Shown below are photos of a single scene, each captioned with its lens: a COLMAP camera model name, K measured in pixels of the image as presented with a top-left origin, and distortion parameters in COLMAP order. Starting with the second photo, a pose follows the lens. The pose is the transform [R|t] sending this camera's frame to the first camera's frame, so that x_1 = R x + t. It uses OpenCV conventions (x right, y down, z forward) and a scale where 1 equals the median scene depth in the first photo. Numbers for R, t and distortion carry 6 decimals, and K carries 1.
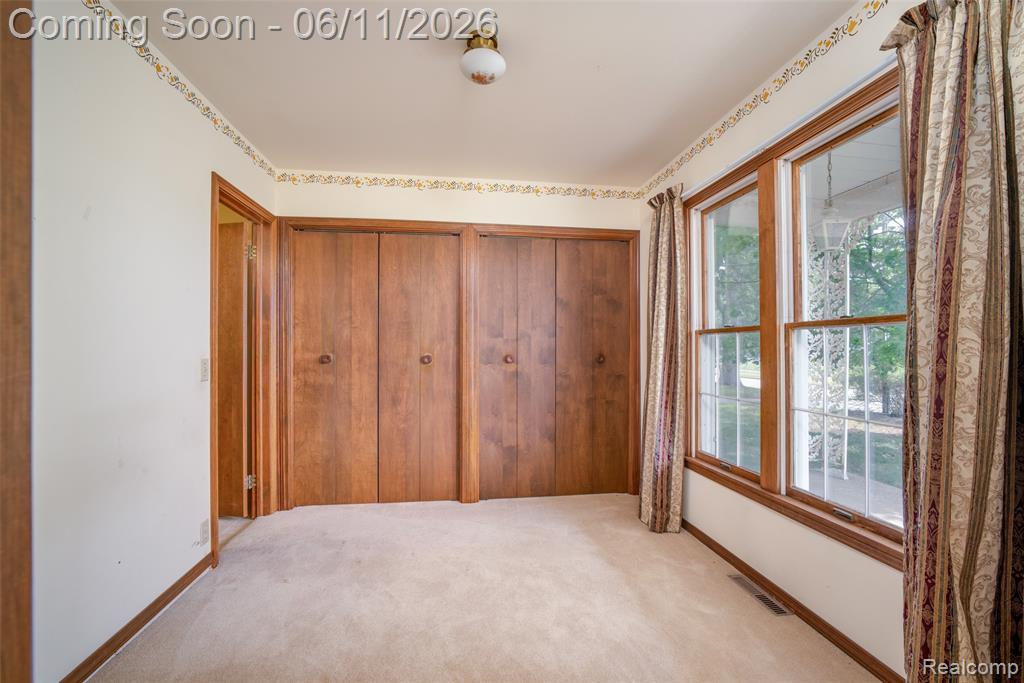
lens RADIAL K [[441.0, 0, 508.7], [0, 441.0, 336.0], [0, 0, 1]] dist [-0.002188, -0.000093]
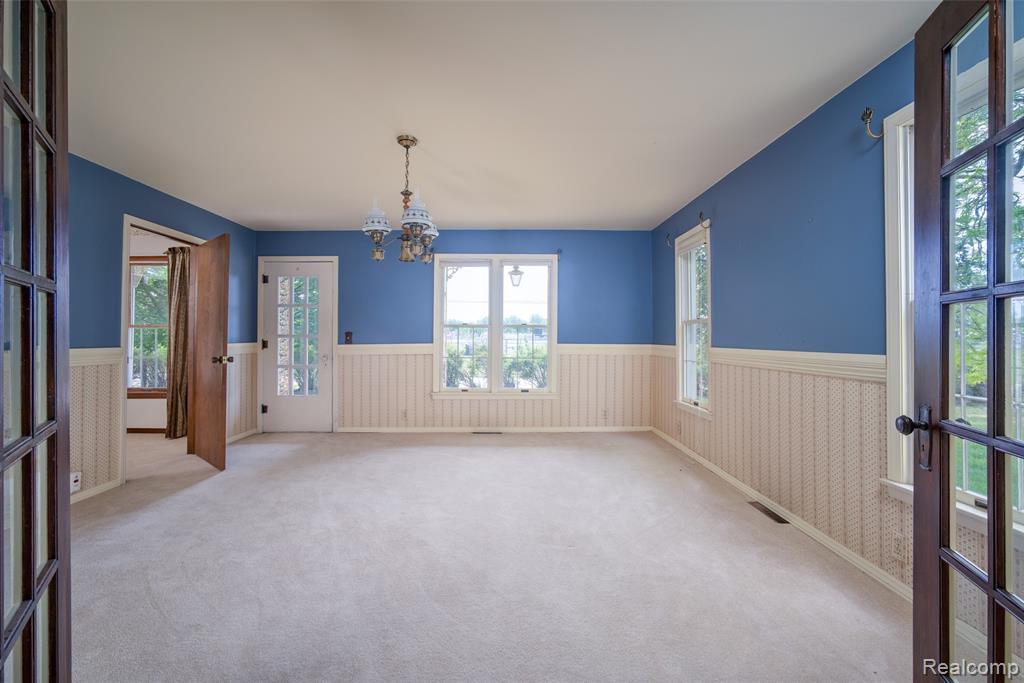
lens RADIAL K [[441.0, 0, 508.7], [0, 441.0, 336.0], [0, 0, 1]] dist [-0.002188, -0.000093]
pose [[0.163599, -0.000736, 0.986527, -2.571099], [-0.019106, 0.999810, 0.003914, -0.030009], [-0.986342, -0.019489, 0.163554, -2.741154]]
